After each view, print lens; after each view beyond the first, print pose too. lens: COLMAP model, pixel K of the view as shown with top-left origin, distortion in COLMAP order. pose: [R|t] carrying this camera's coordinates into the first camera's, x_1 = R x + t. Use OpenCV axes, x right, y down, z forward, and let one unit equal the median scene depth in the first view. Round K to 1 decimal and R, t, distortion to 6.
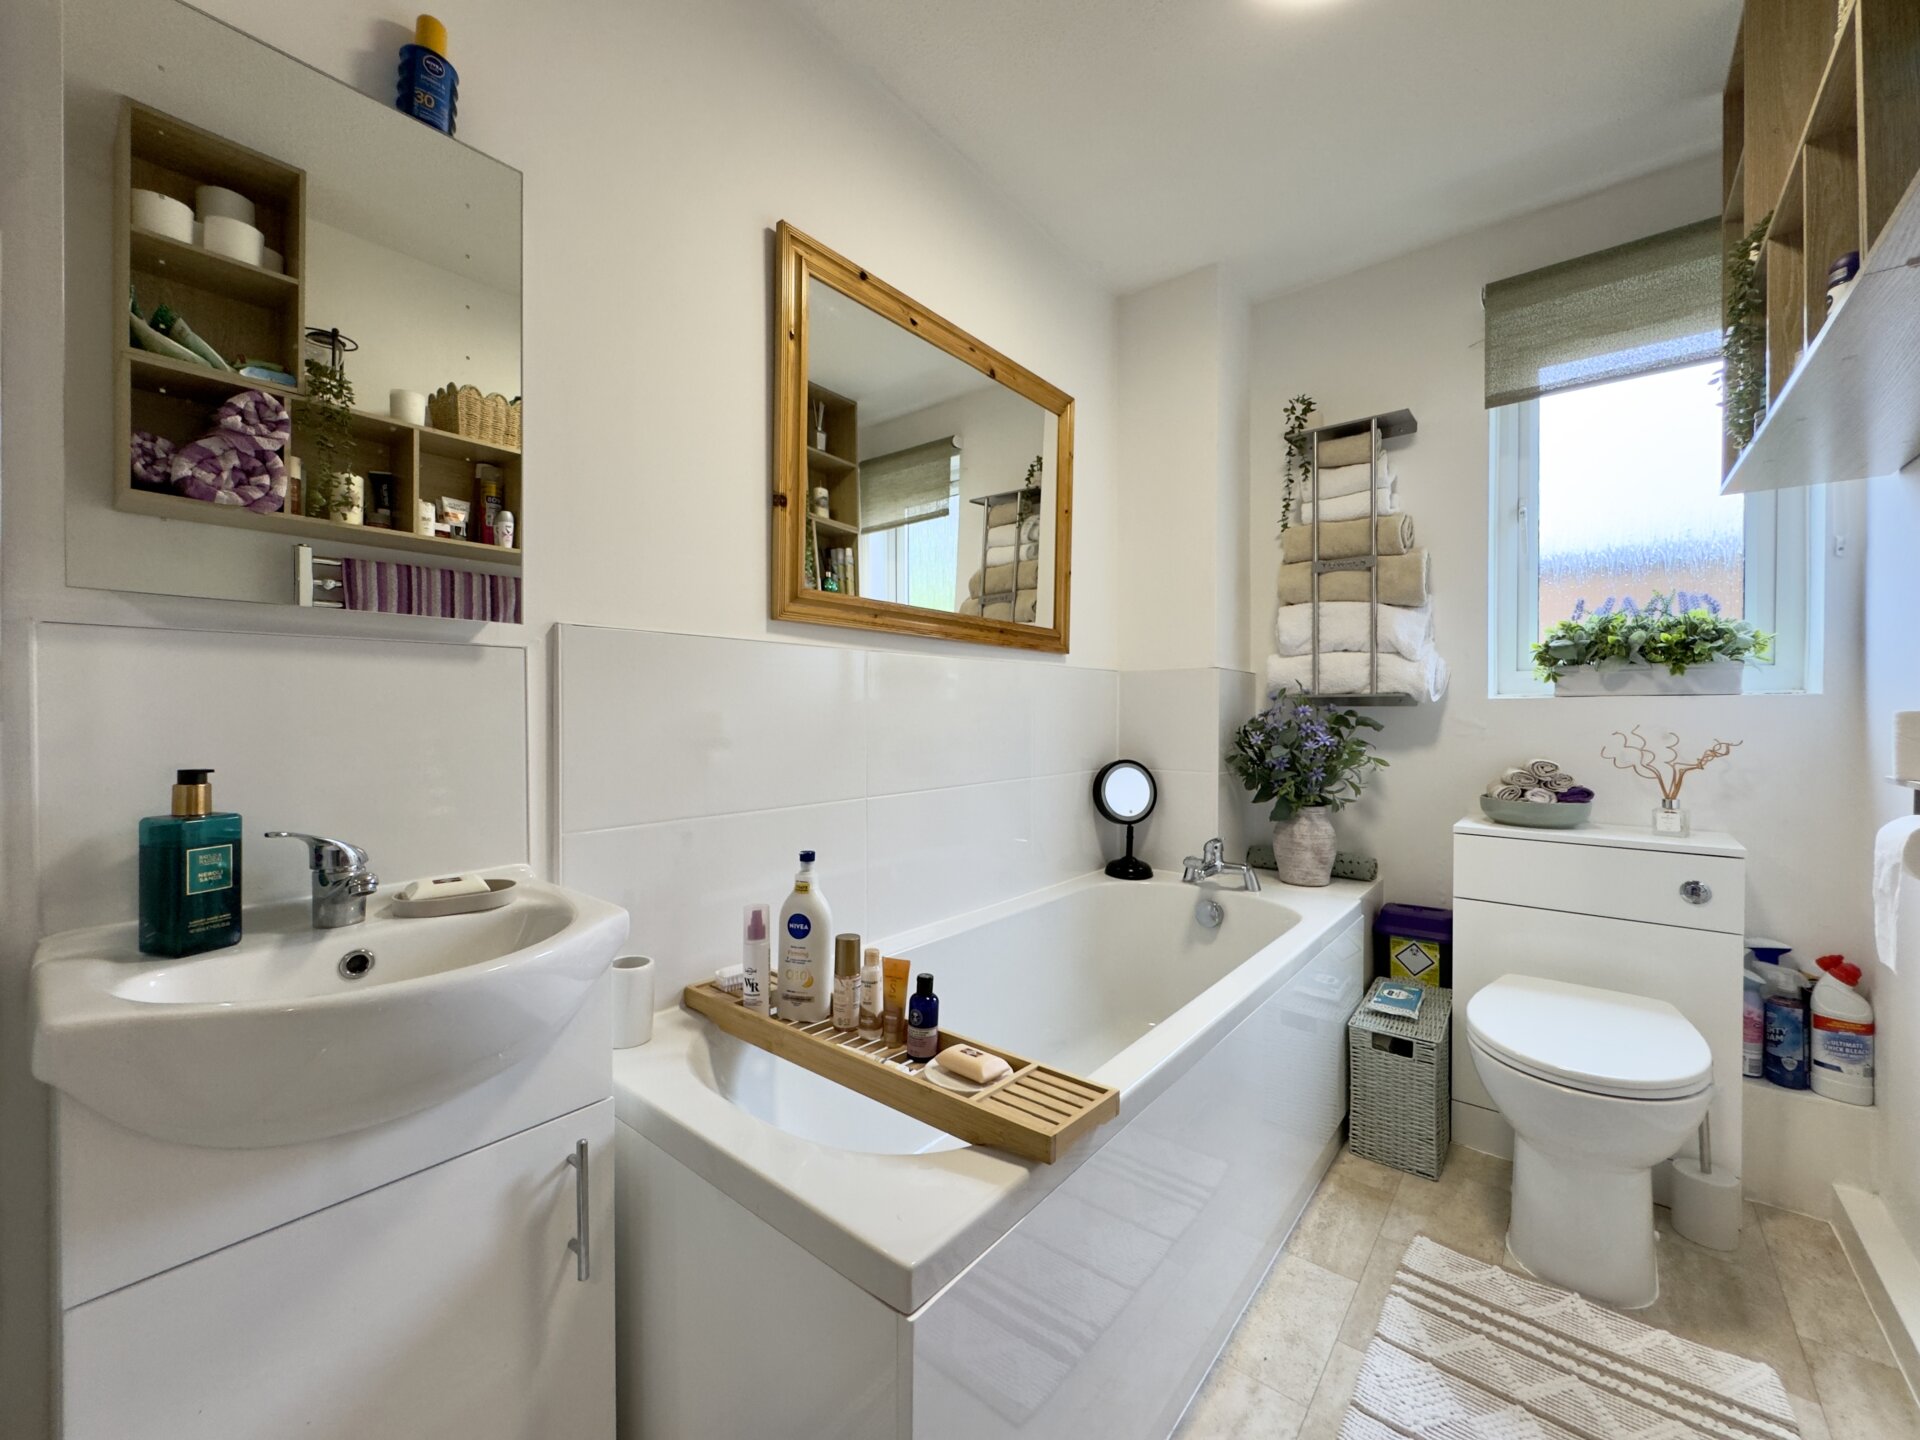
lens RADIAL K [[767.4, 0, 959.2], [0, 767.4, 723.3], [0, 0, 1]] dist [-0.003692, 0.000741]
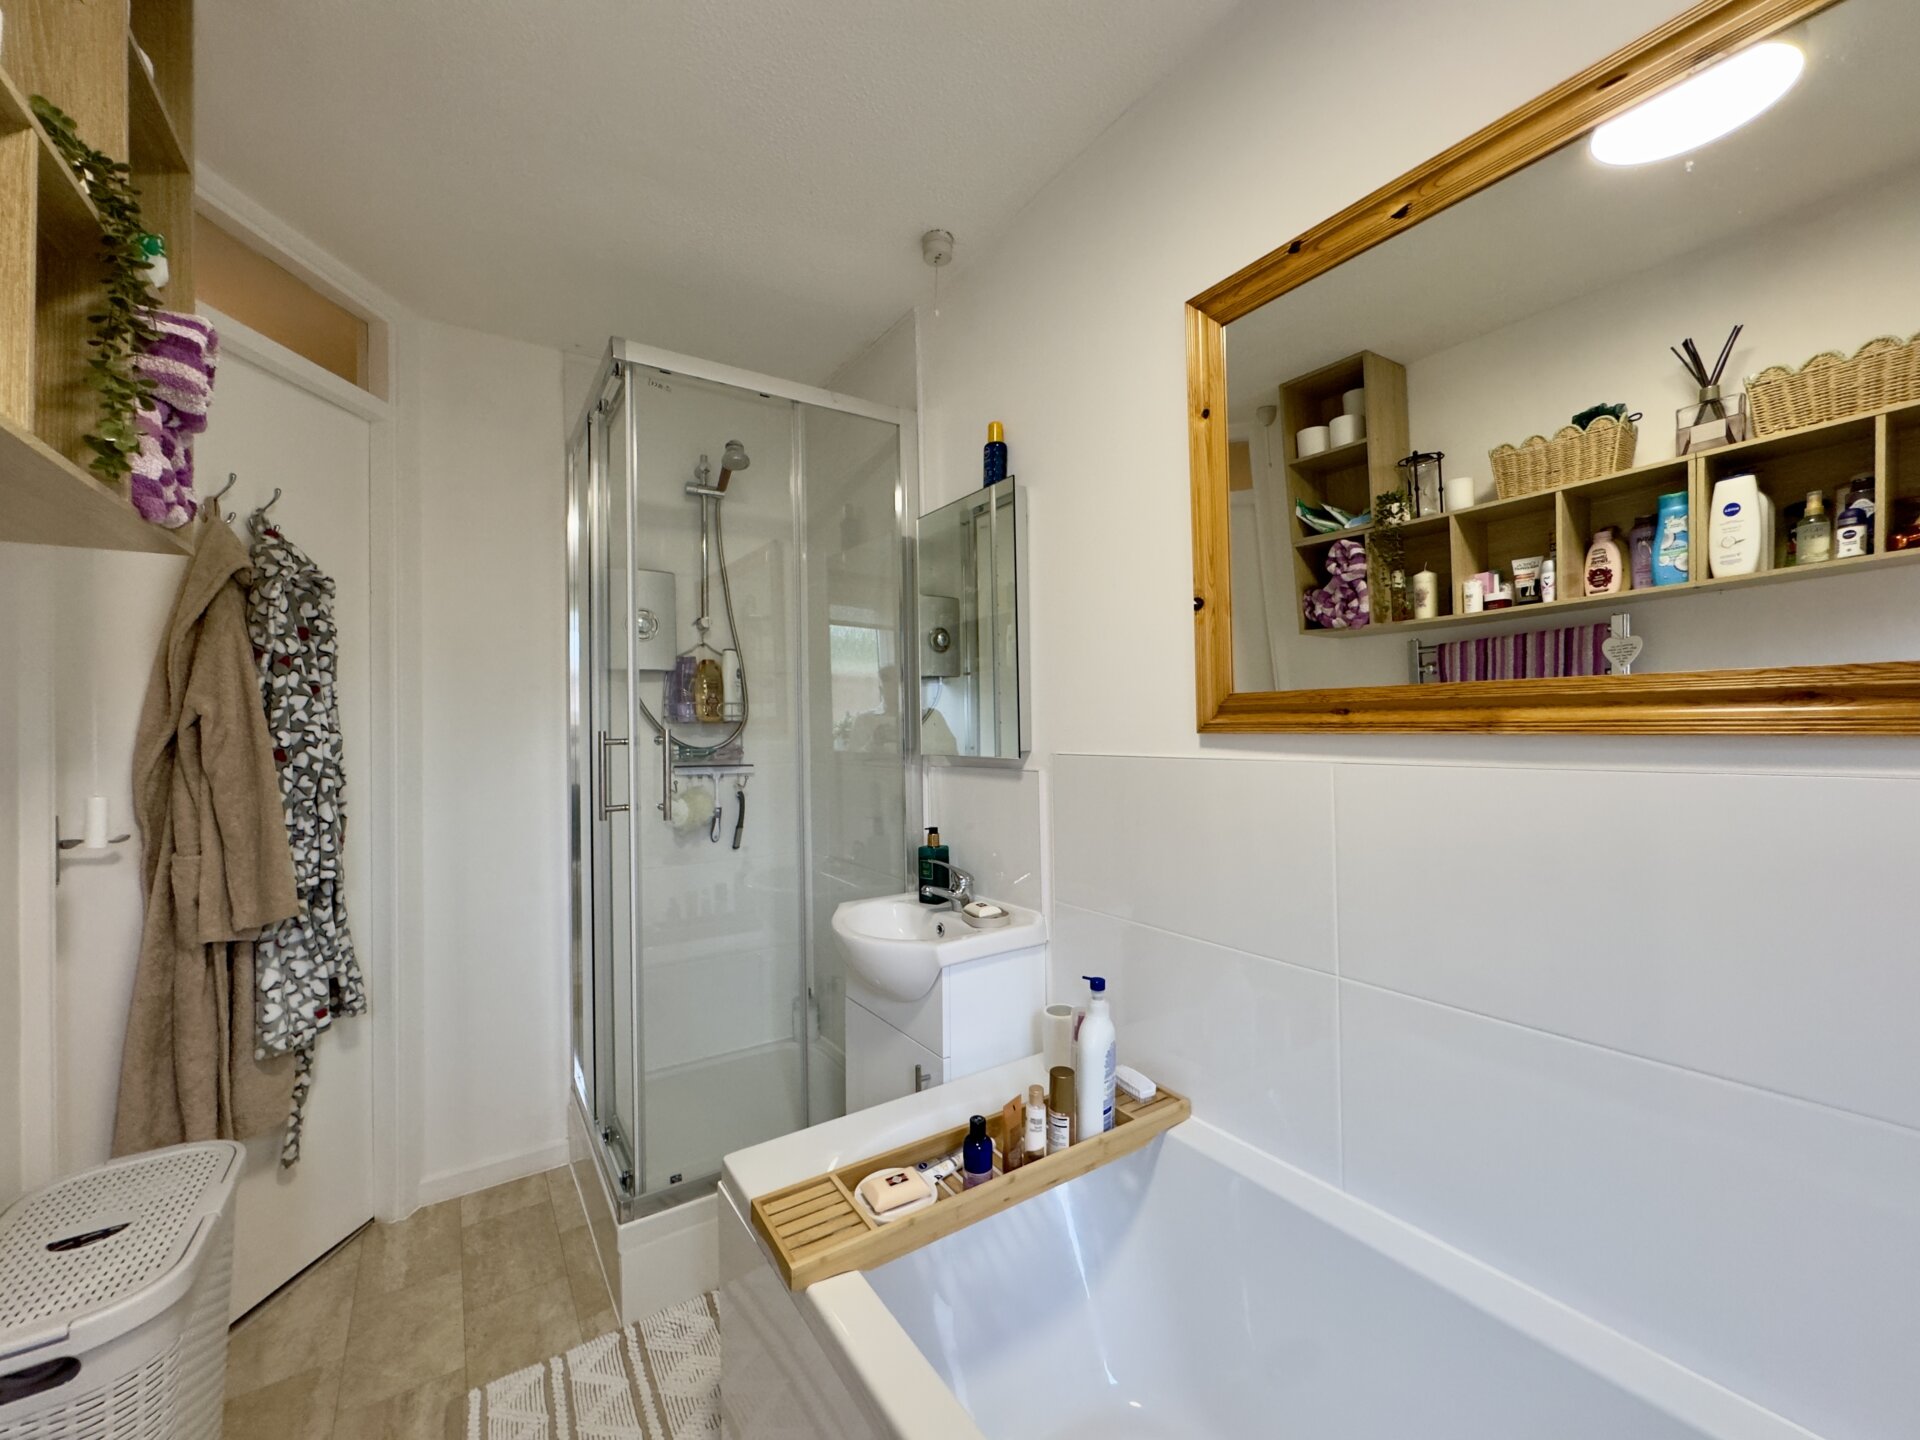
lens RADIAL K [[767.4, 0, 958.7], [0, 767.4, 726.4], [0, 0, 1]] dist [-0.003692, 0.000741]
pose [[-0.280314, -0.011833, -0.959836, 0.538975], [0.004074, 0.999900, -0.013517, -0.092550], [0.959900, -0.007700, -0.280237, 0.720014]]
